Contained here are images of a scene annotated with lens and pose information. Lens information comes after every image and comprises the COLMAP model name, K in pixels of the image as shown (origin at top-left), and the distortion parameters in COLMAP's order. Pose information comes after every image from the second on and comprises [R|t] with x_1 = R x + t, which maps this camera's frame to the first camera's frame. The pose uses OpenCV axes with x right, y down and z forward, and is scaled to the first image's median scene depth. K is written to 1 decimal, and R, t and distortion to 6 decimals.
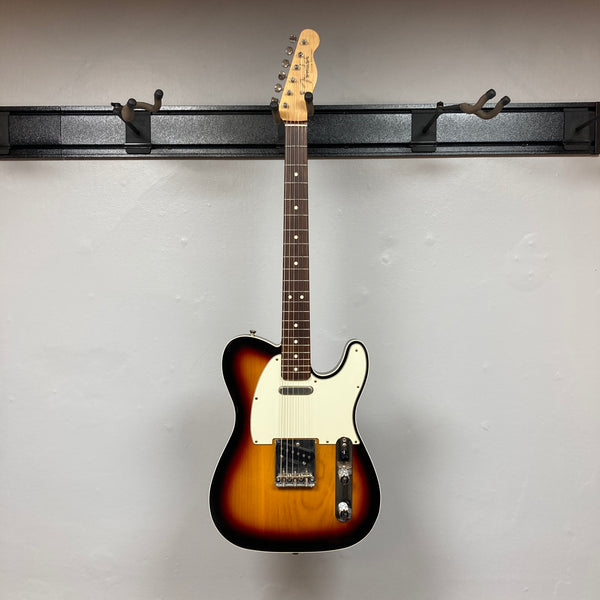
lens RADIAL K [[633.5, 0, 298.2], [0, 633.5, 283.2], [0, 0, 1]] dist [0.005012, 0.016403]
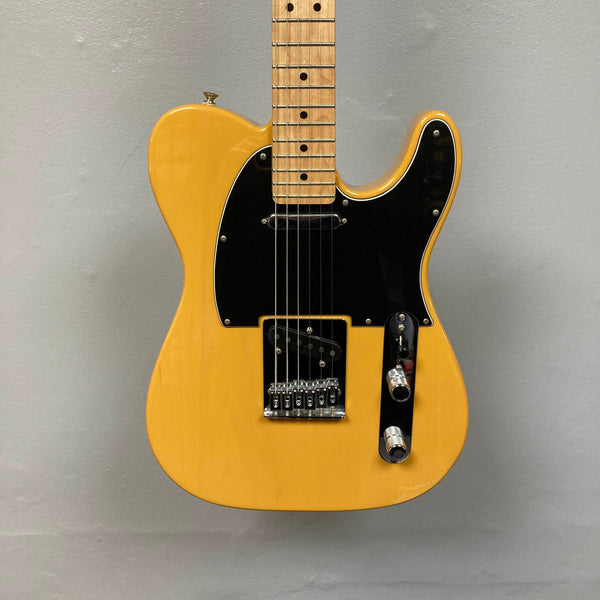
lens RADIAL K [[761.2, 0, 313.1], [0, 761.2, 319.2], [0, 0, 1]] dist [-0.015861, 0.087991]
pose [[0.999896, -0.011938, 0.008134, -0.001964], [0.008646, 0.945660, 0.325041, 0.051071], [-0.011573, -0.324937, 0.945665, 0.420418]]
